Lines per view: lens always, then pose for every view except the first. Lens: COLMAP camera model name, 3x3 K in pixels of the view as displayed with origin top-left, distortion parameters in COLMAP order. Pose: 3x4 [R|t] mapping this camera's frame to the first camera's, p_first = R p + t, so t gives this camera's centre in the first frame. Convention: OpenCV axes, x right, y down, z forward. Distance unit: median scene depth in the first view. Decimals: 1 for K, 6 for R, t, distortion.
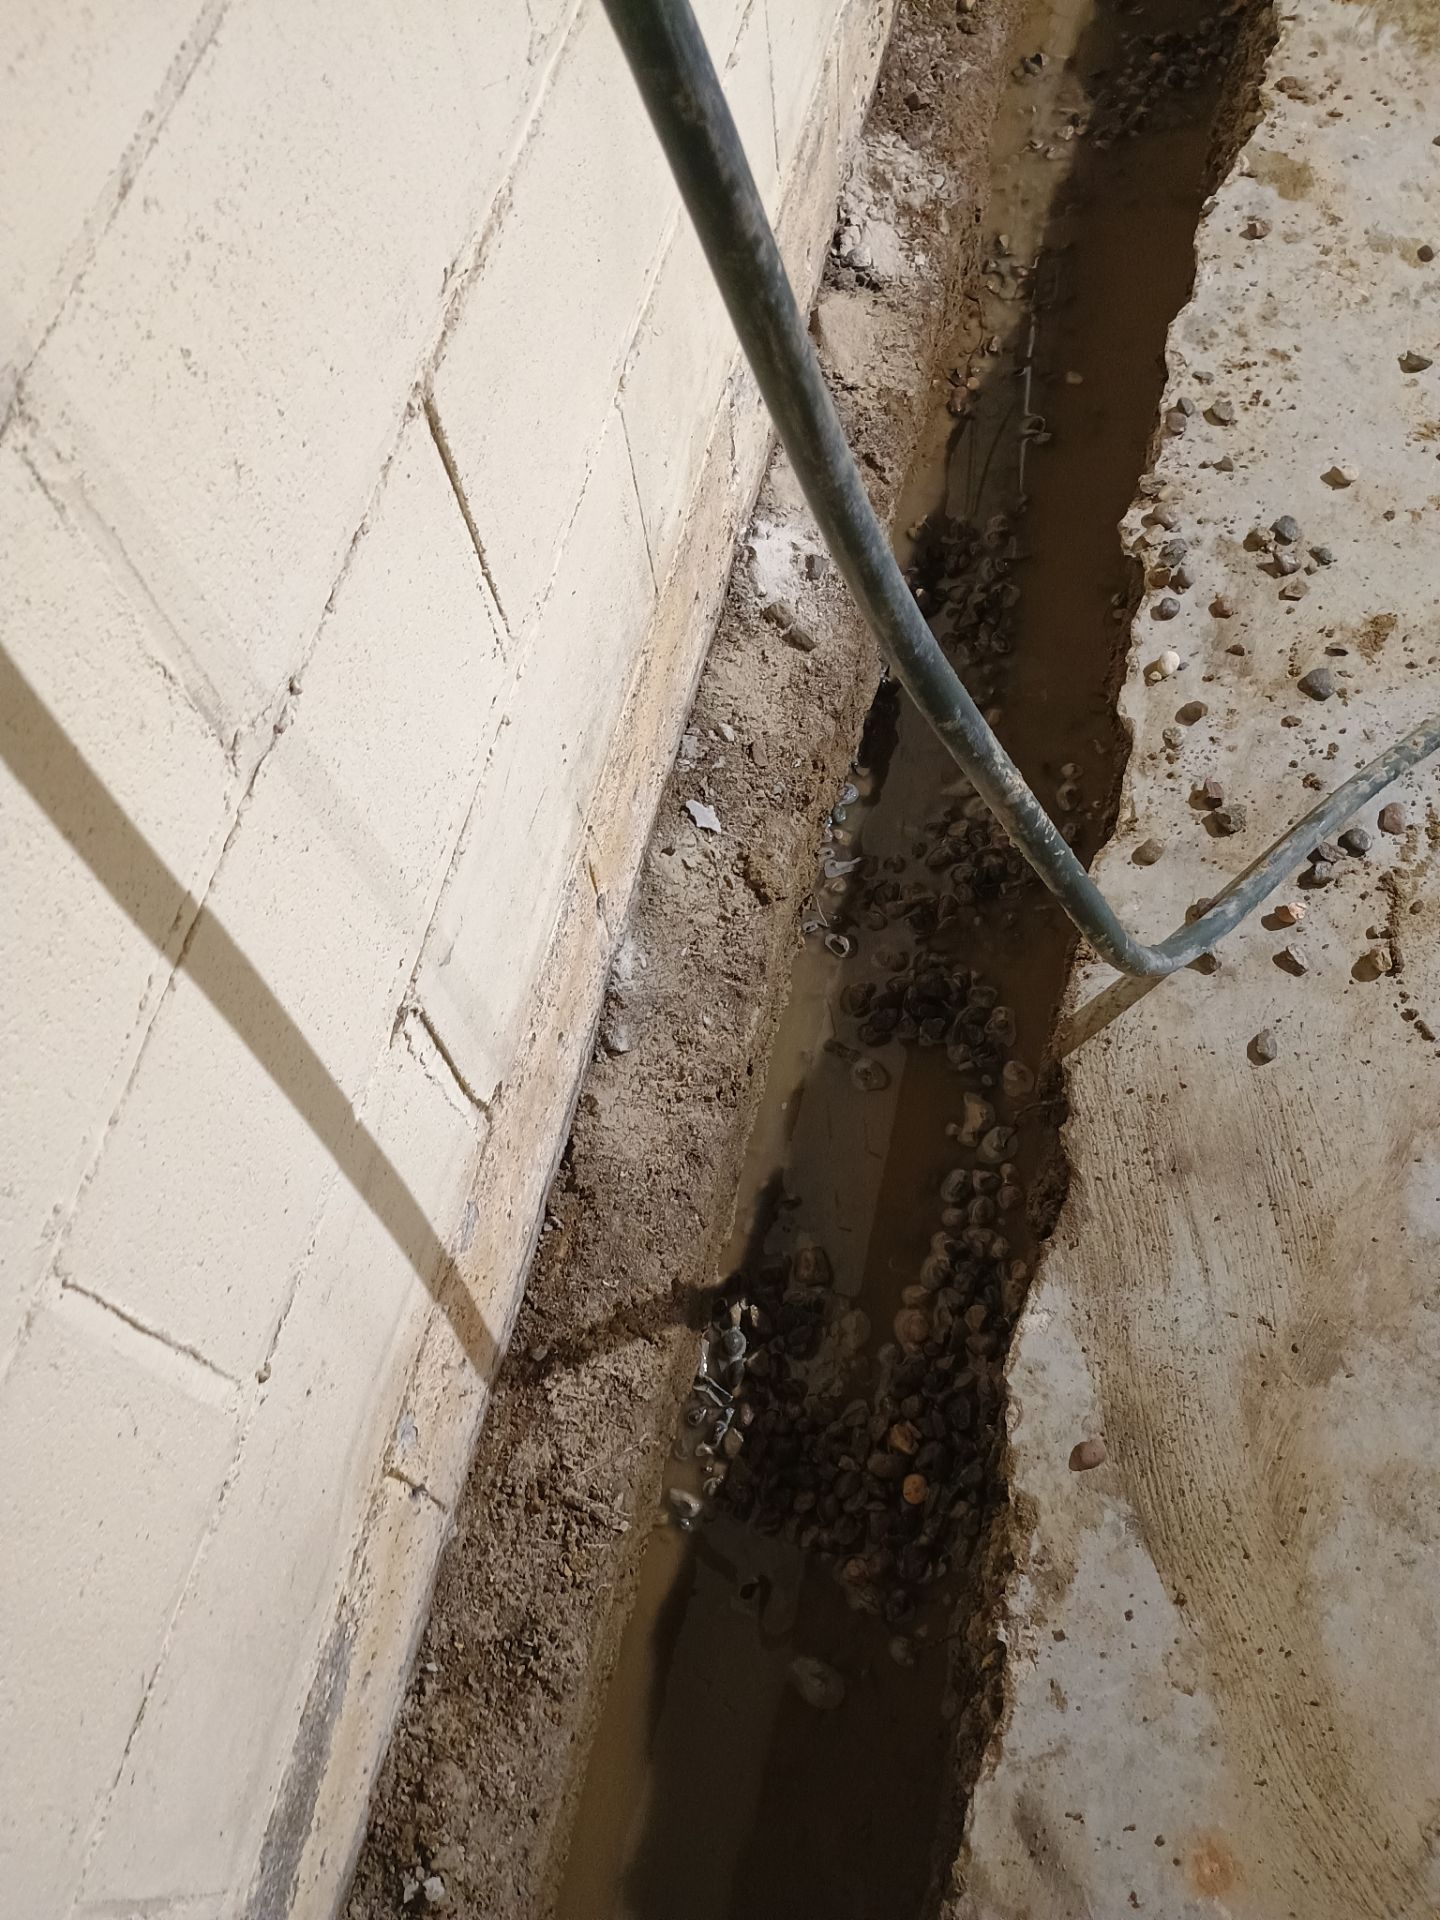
lens RADIAL K [[1669.5, 0, 701.9], [0, 1669.5, 954.6], [0, 0, 1]] dist [0.062085, -0.077454]
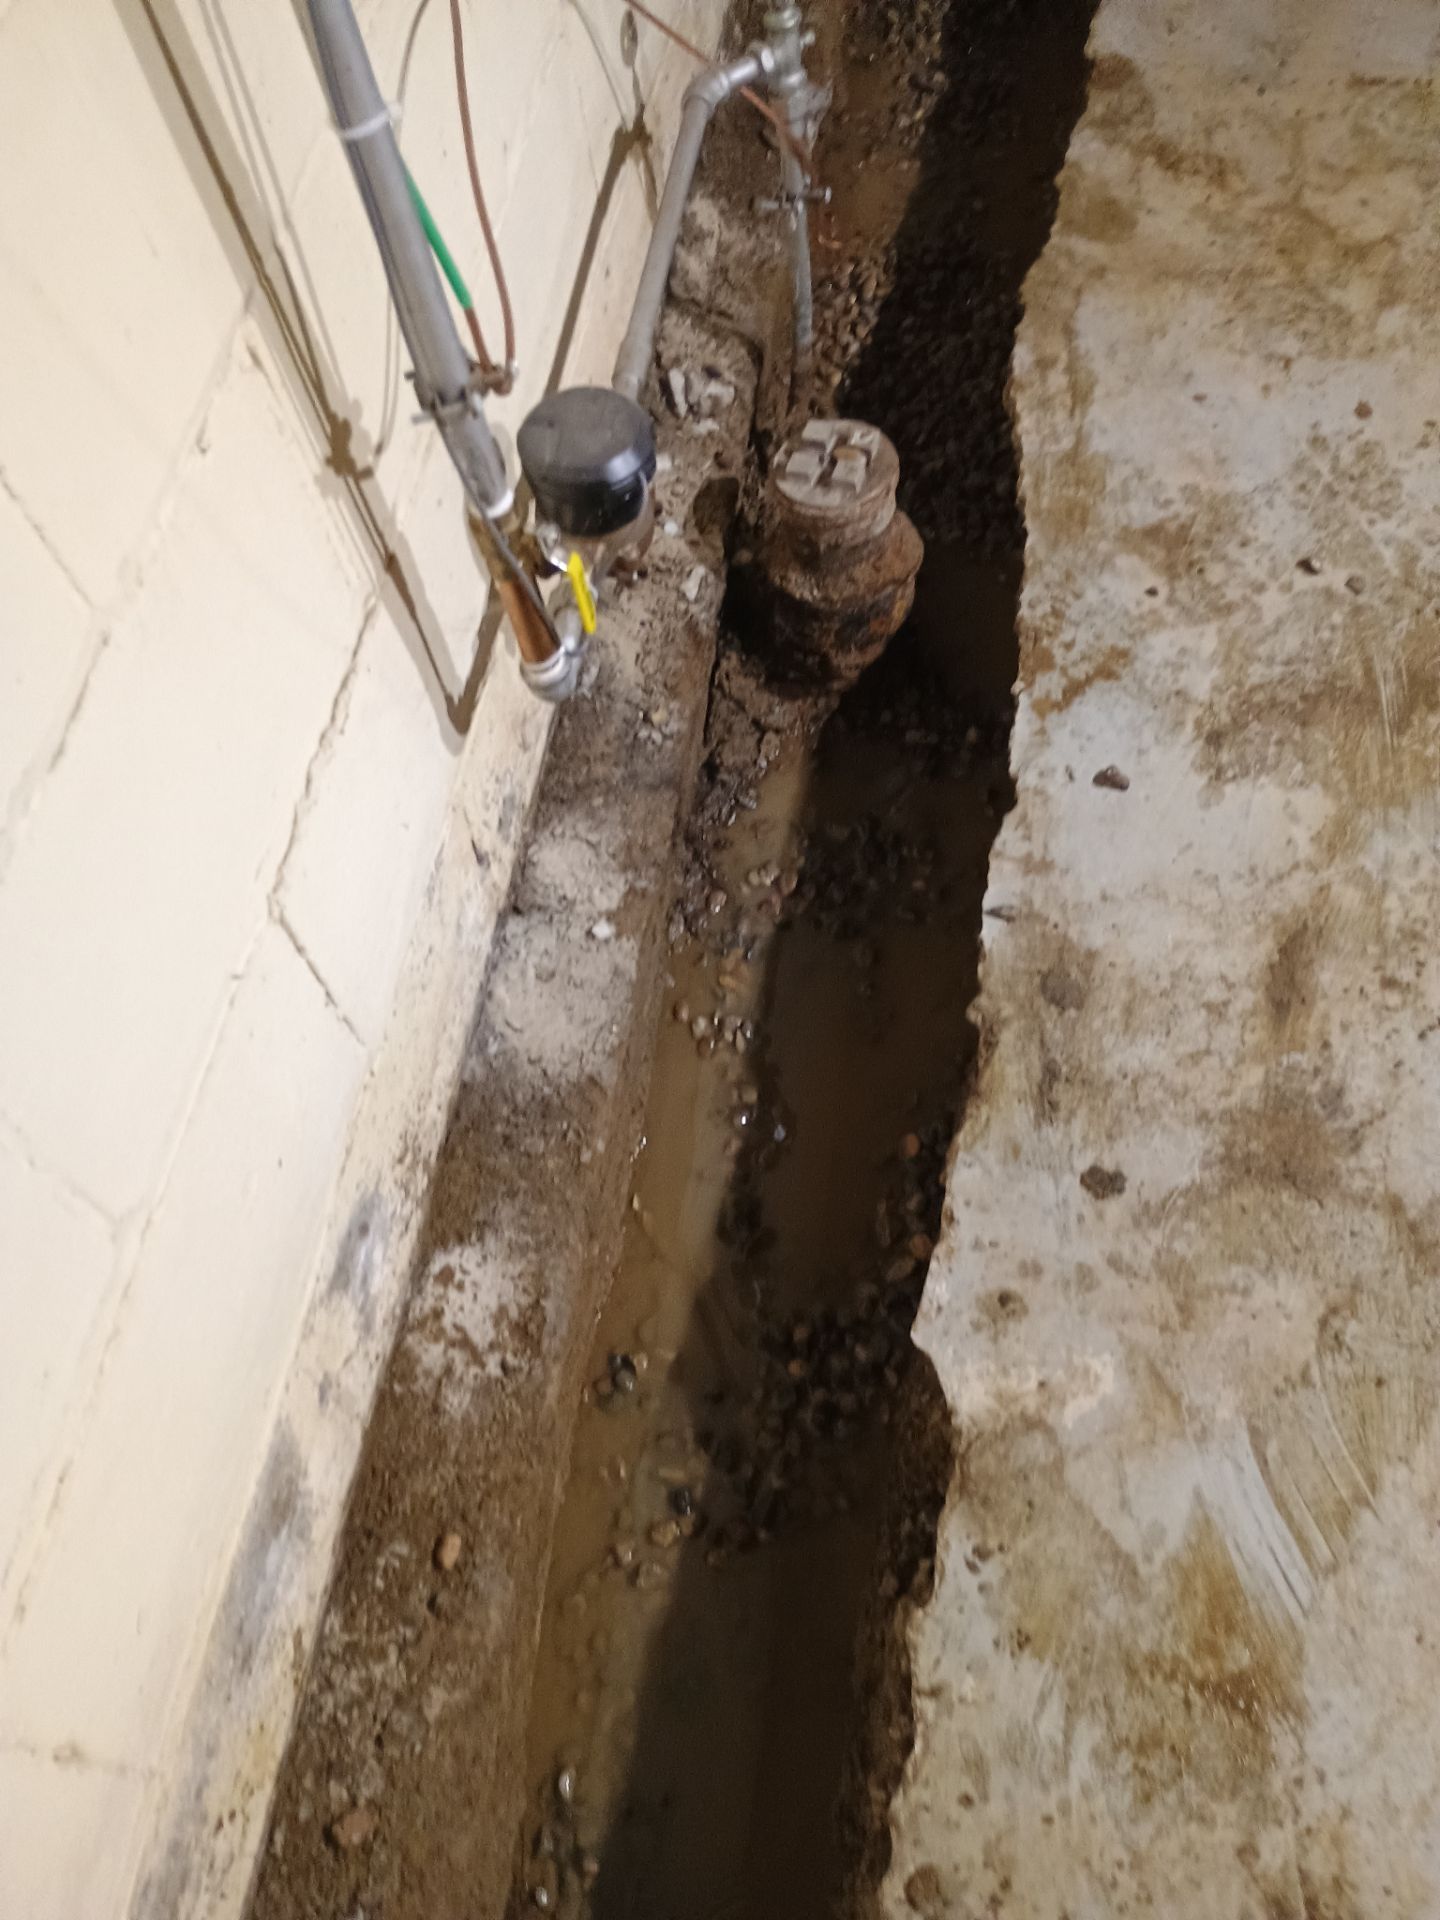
lens RADIAL K [[1669.5, 0, 727.9], [0, 1669.5, 960.1], [0, 0, 1]] dist [0.062085, -0.077454]
pose [[0.996198, -0.068703, 0.053576, 0.248575], [0.072626, 0.994529, -0.075084, -0.746535], [-0.048125, 0.078689, 0.995737, 0.352892]]
